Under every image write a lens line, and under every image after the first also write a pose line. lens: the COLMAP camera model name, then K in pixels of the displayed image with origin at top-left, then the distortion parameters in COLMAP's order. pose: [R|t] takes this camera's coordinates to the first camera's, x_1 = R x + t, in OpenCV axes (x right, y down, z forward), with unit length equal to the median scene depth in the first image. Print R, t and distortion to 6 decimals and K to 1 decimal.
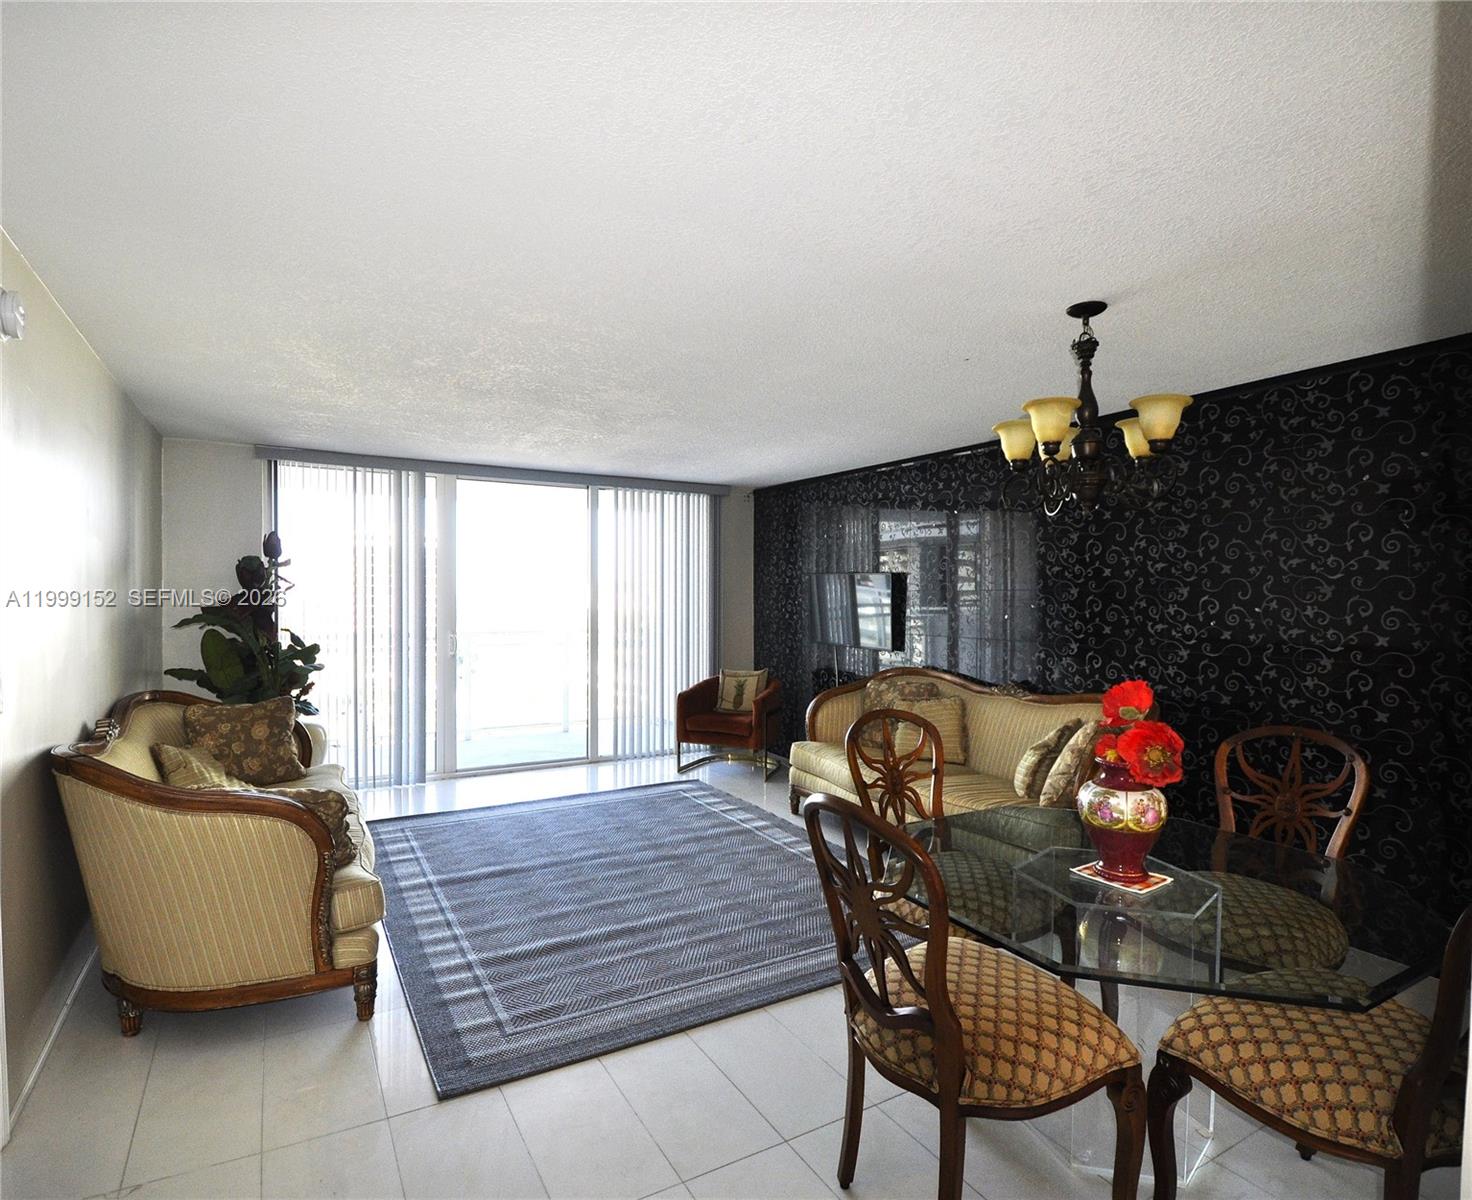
lens RADIAL K [[790.9, 0, 732.5], [0, 790.9, 607.4], [0, 0, 1]] dist [0.001351, -0.014885]
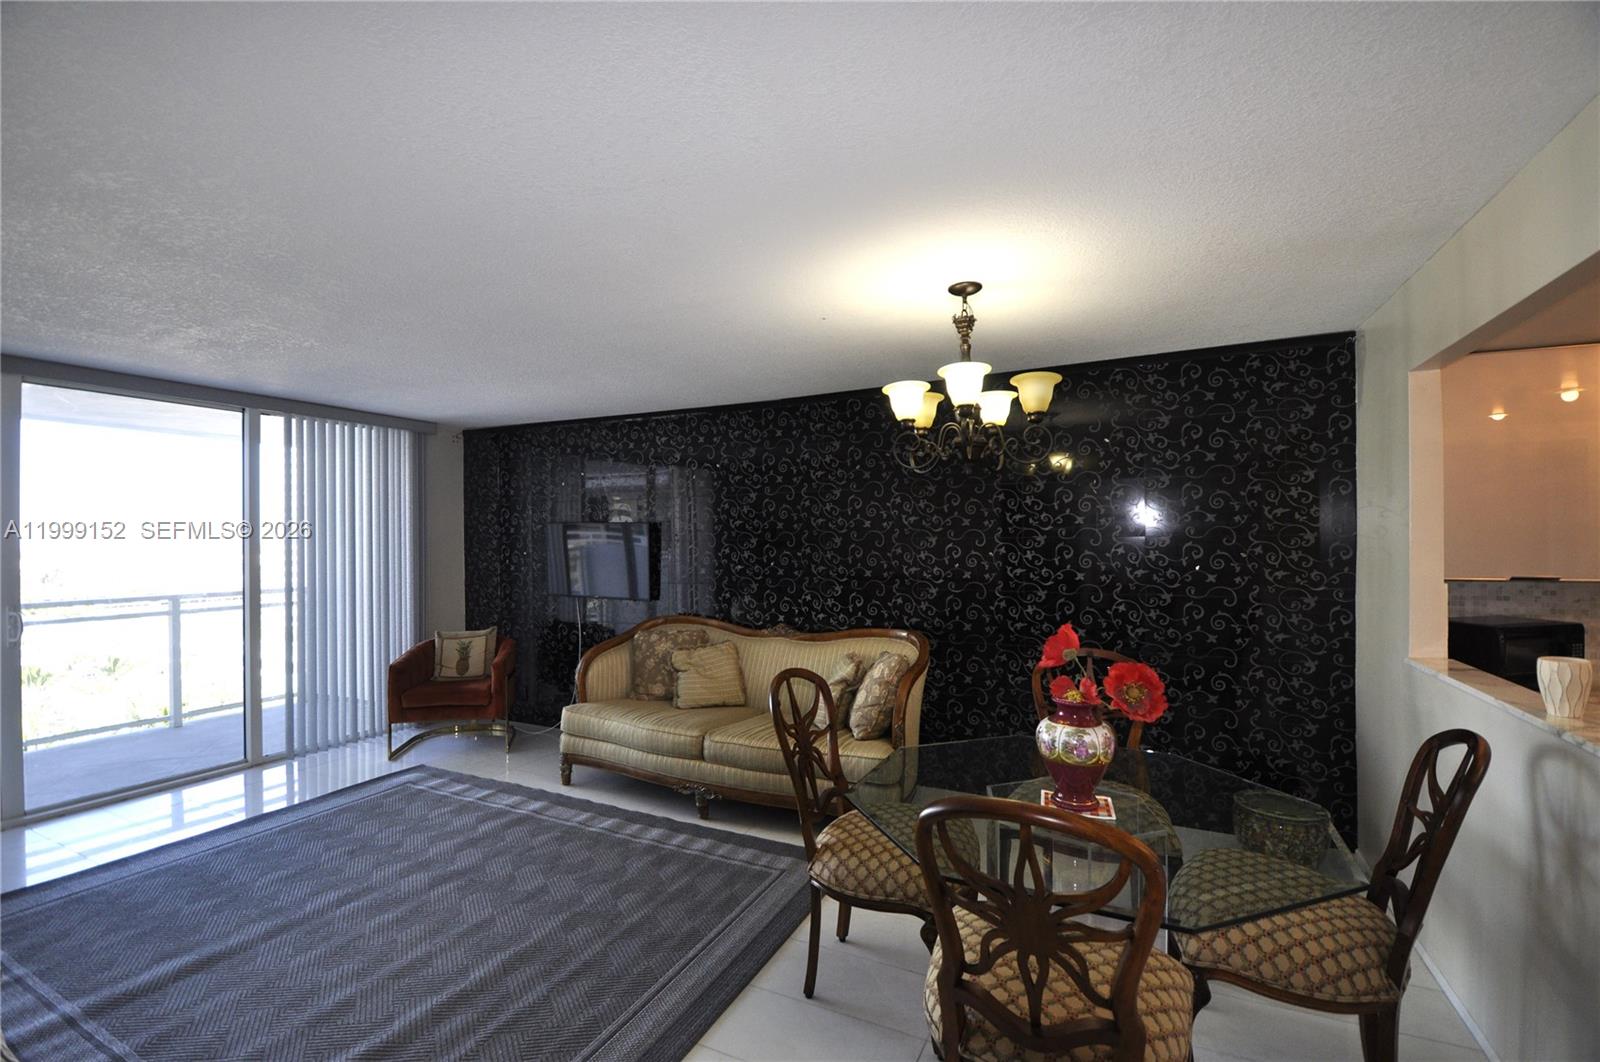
lens RADIAL K [[699.6, 0, 796.2], [0, 699.6, 534.0], [0, 0, 1]] dist [0.003751, -0.015452]
pose [[0.826080, -0.006129, 0.563520, -0.204189], [0.019501, 0.999653, -0.017715, -0.014169], [-0.563215, 0.025623, 0.825913, 0.222120]]
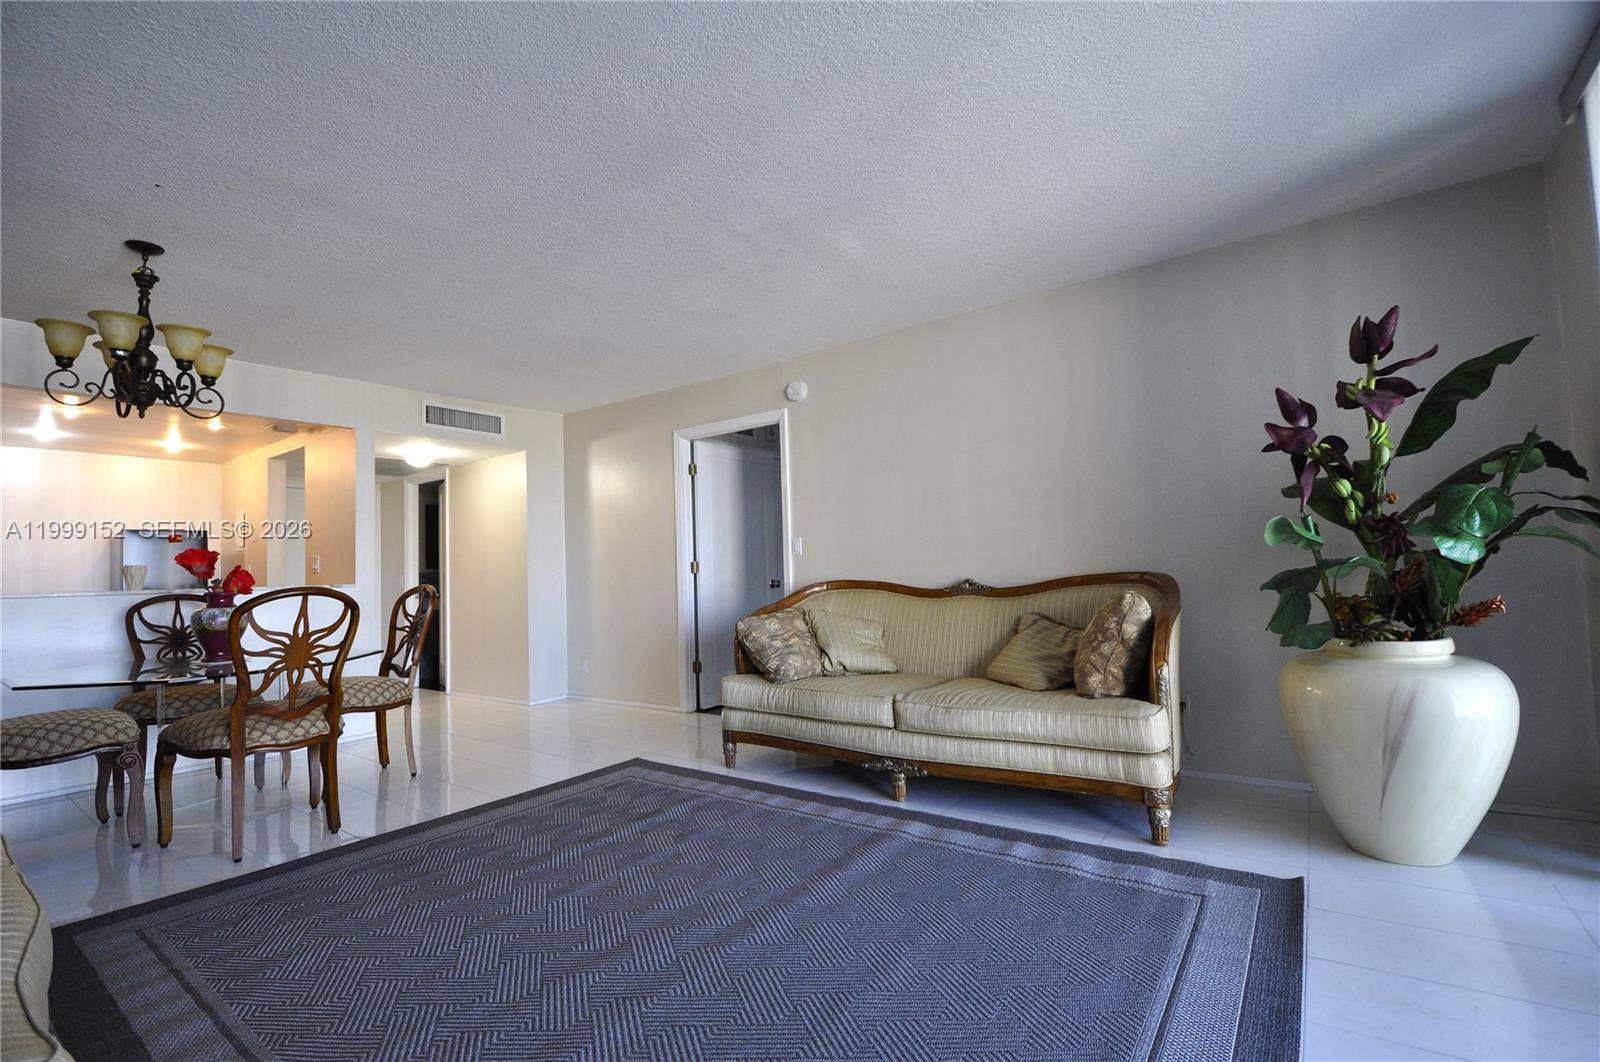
lens RADIAL K [[699.6, 0, 796.1], [0, 699.6, 531.8], [0, 0, 1]] dist [0.003751, -0.015452]
pose [[-0.910517, 0.003506, -0.413457, -0.013270], [0.023728, 0.998759, -0.043785, 0.084074], [0.412791, -0.049677, -0.909470, 1.579393]]
